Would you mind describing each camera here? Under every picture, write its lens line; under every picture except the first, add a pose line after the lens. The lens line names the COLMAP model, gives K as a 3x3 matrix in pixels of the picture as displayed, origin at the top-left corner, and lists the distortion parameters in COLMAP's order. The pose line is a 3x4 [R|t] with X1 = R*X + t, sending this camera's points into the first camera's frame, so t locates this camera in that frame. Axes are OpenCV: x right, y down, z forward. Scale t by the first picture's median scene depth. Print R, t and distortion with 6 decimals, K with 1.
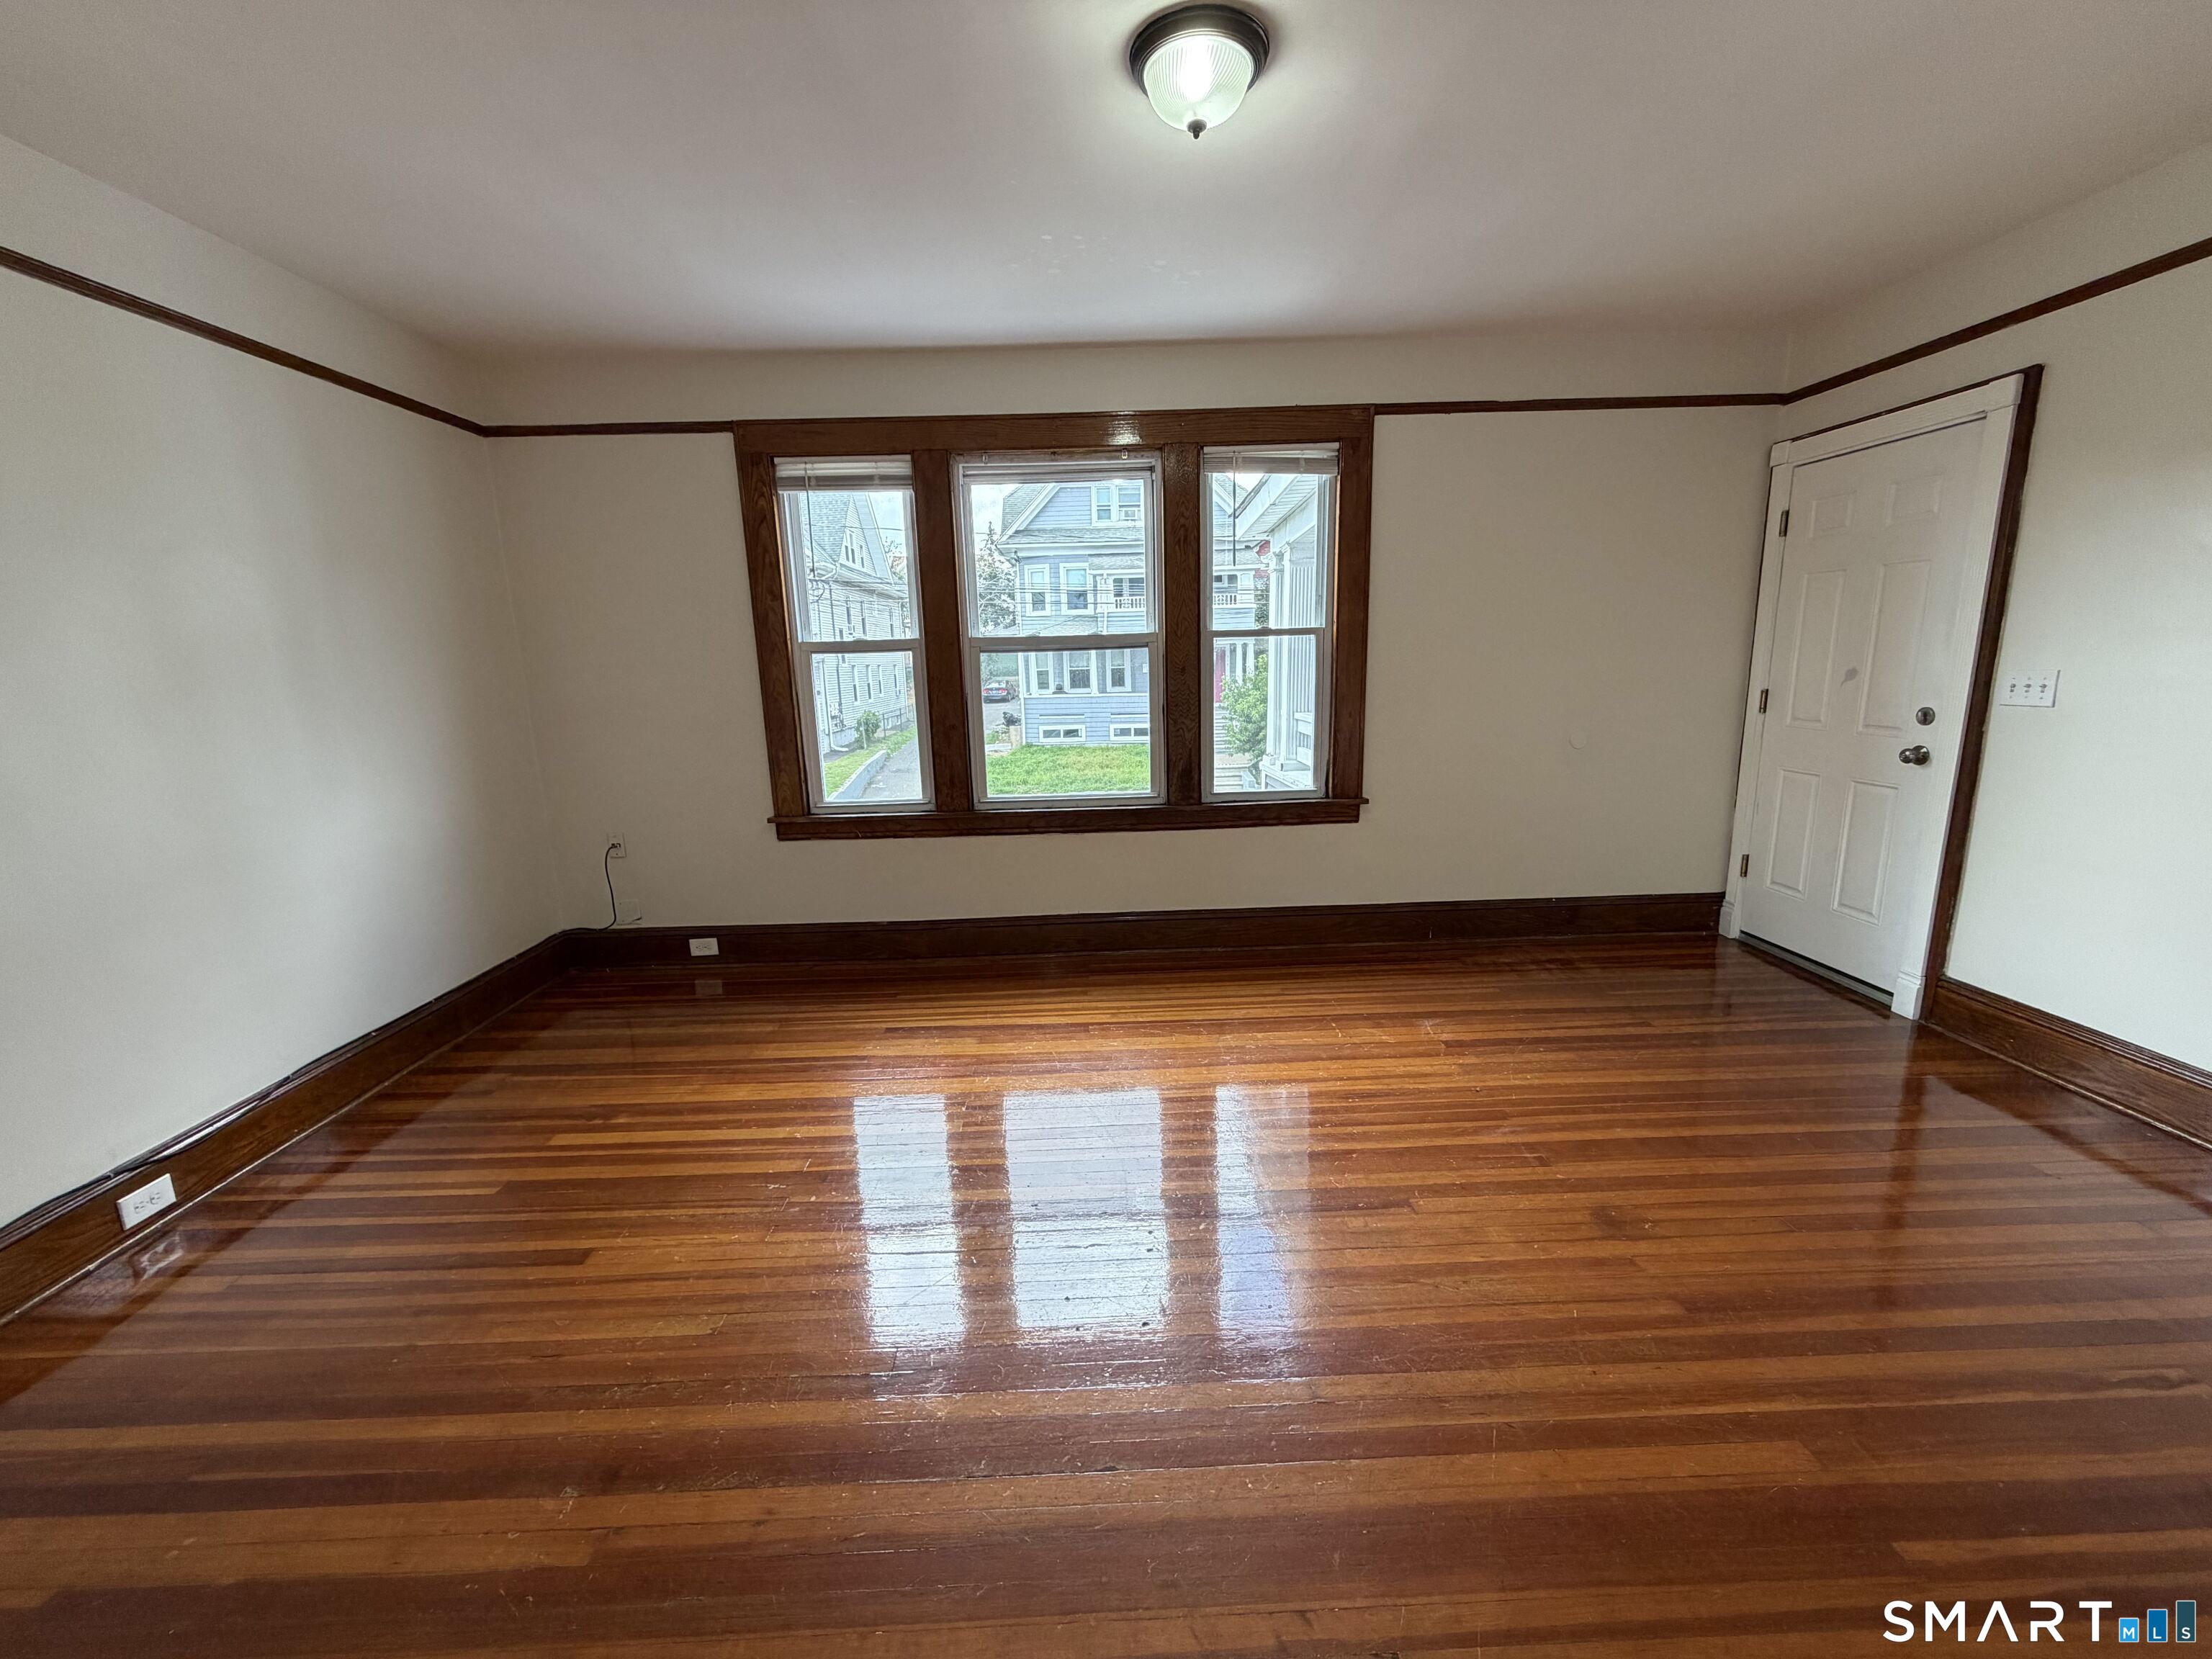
lens RADIAL K [[881.3, 0, 1100.9], [0, 881.3, 834.0], [0, 0, 1]] dist [0.000458, -0.000196]
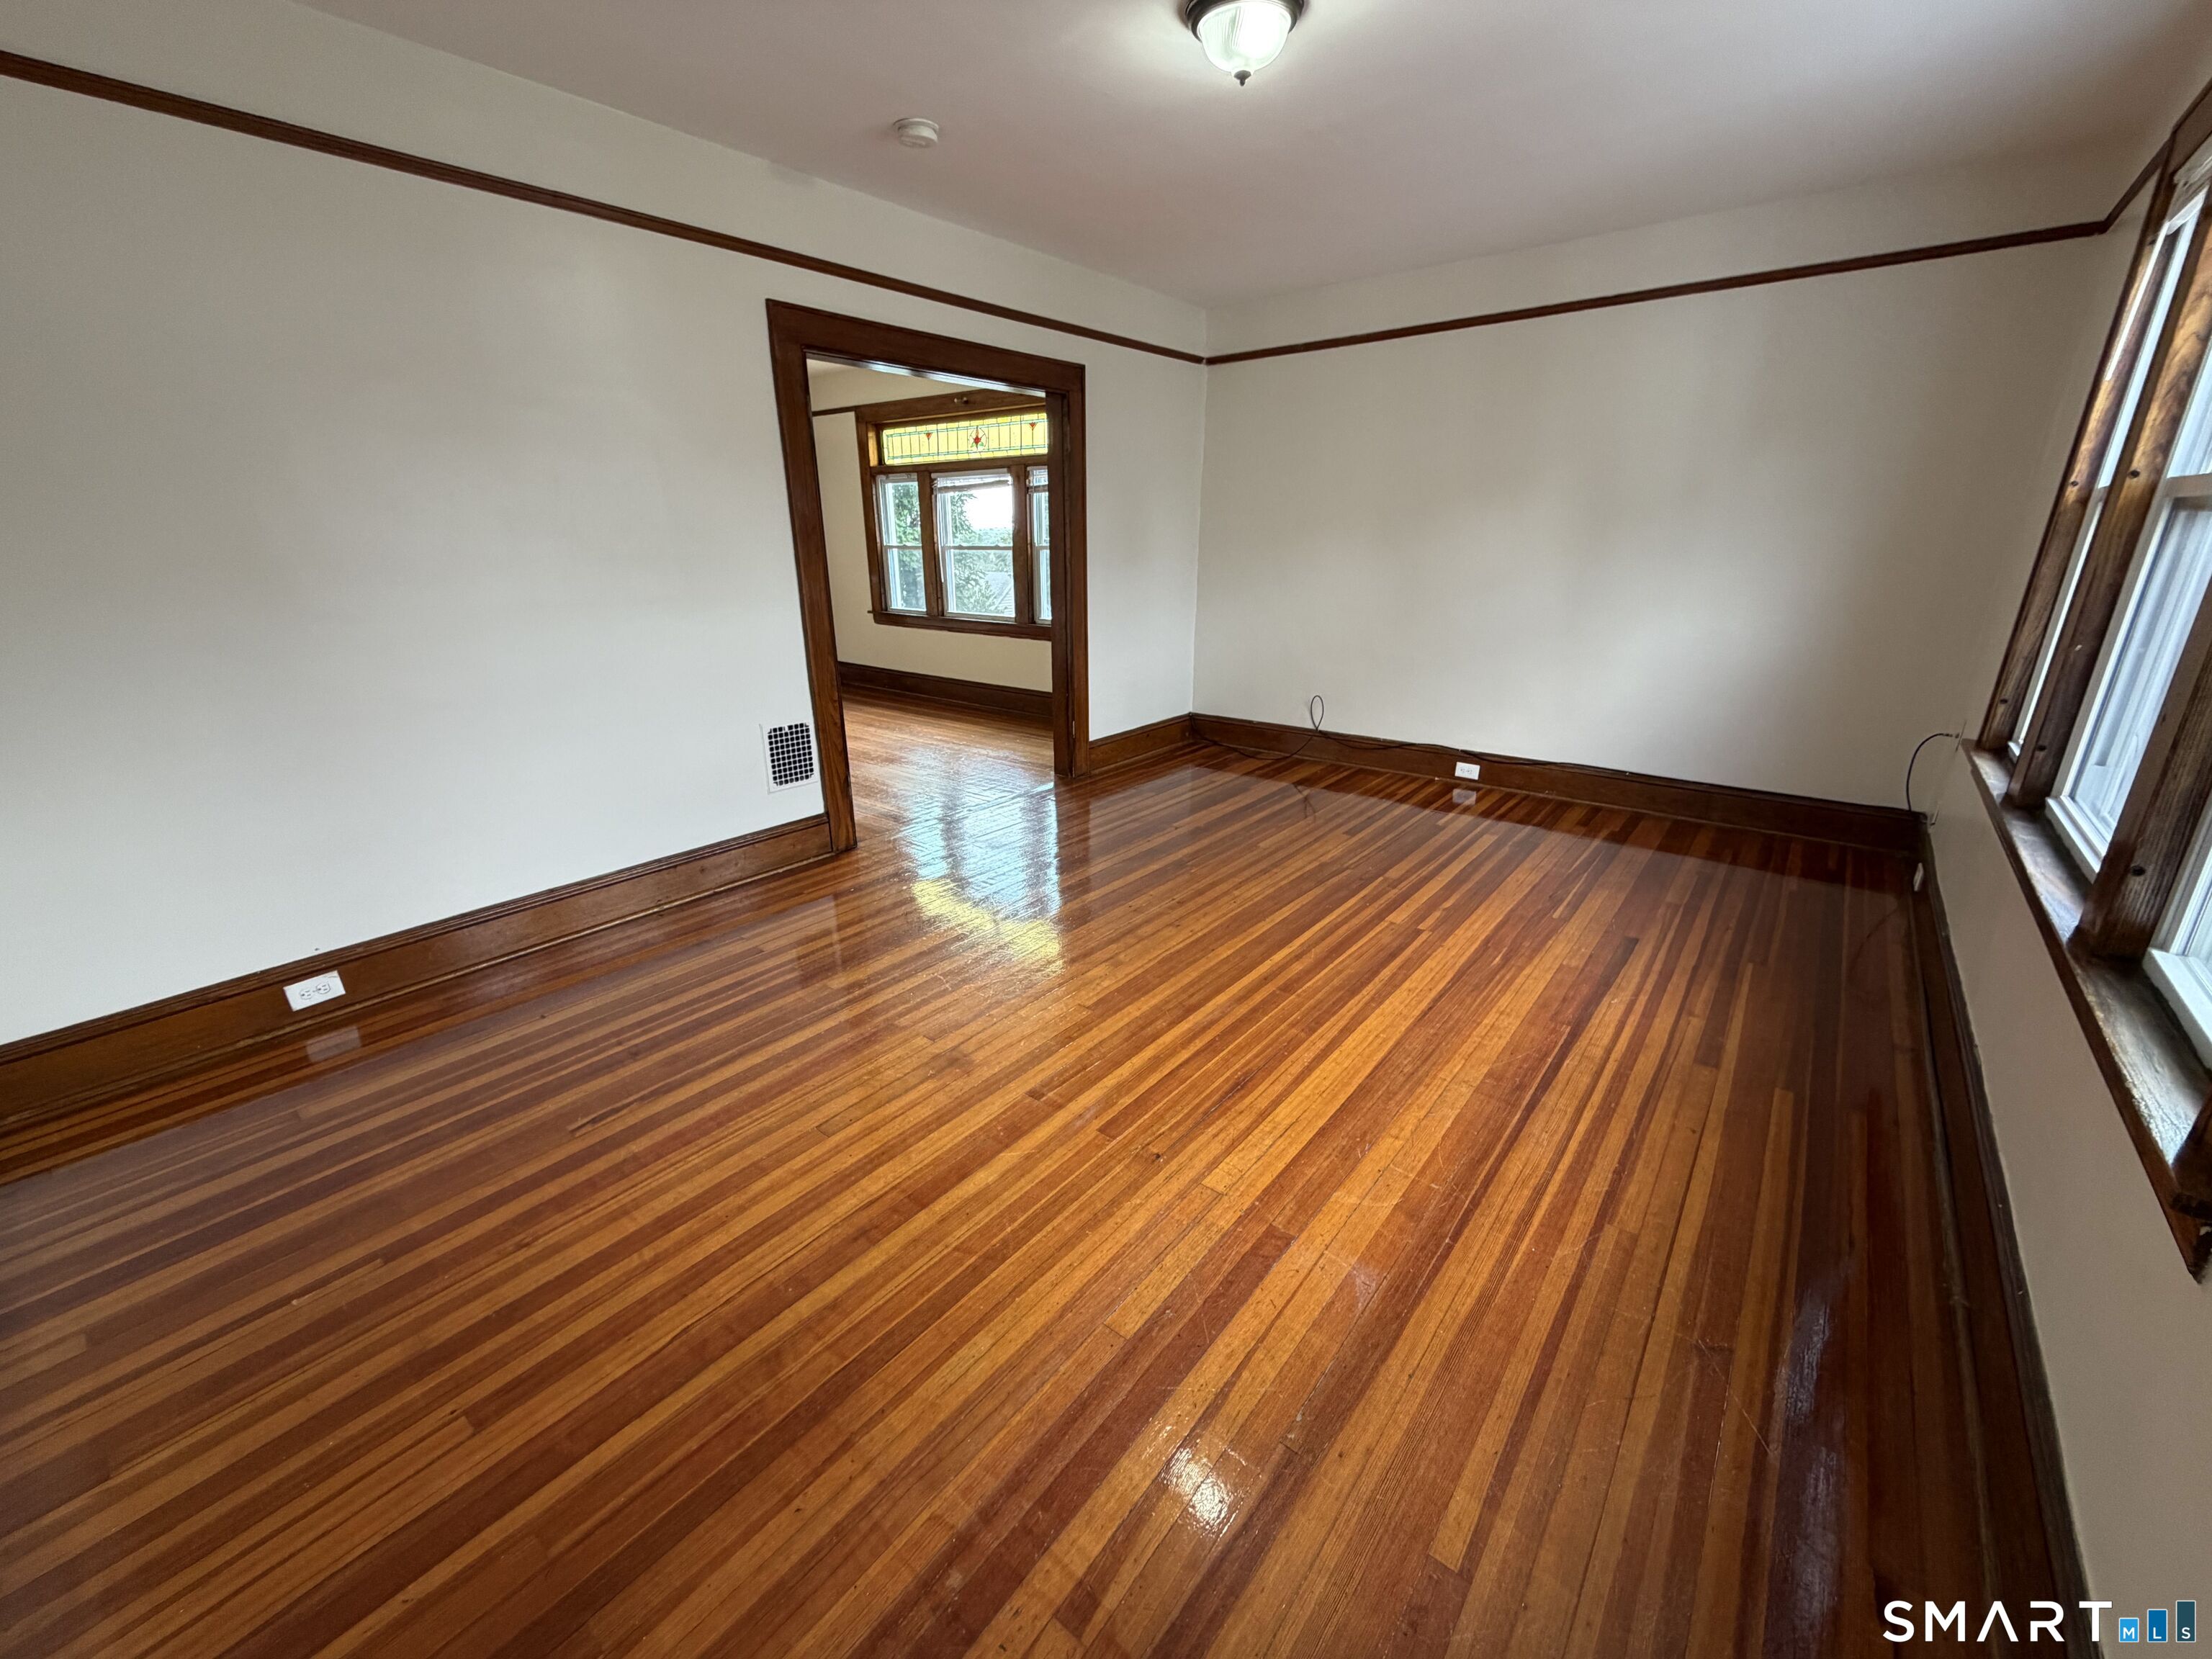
lens RADIAL K [[881.3, 0, 1100.9], [0, 881.3, 834.0], [0, 0, 1]] dist [0.000458, -0.000196]
pose [[-0.646093, 0.281609, -0.709409, 1.128783], [-0.126644, 0.877010, 0.463481, -0.352506], [0.752679, 0.389294, -0.530966, 1.554773]]
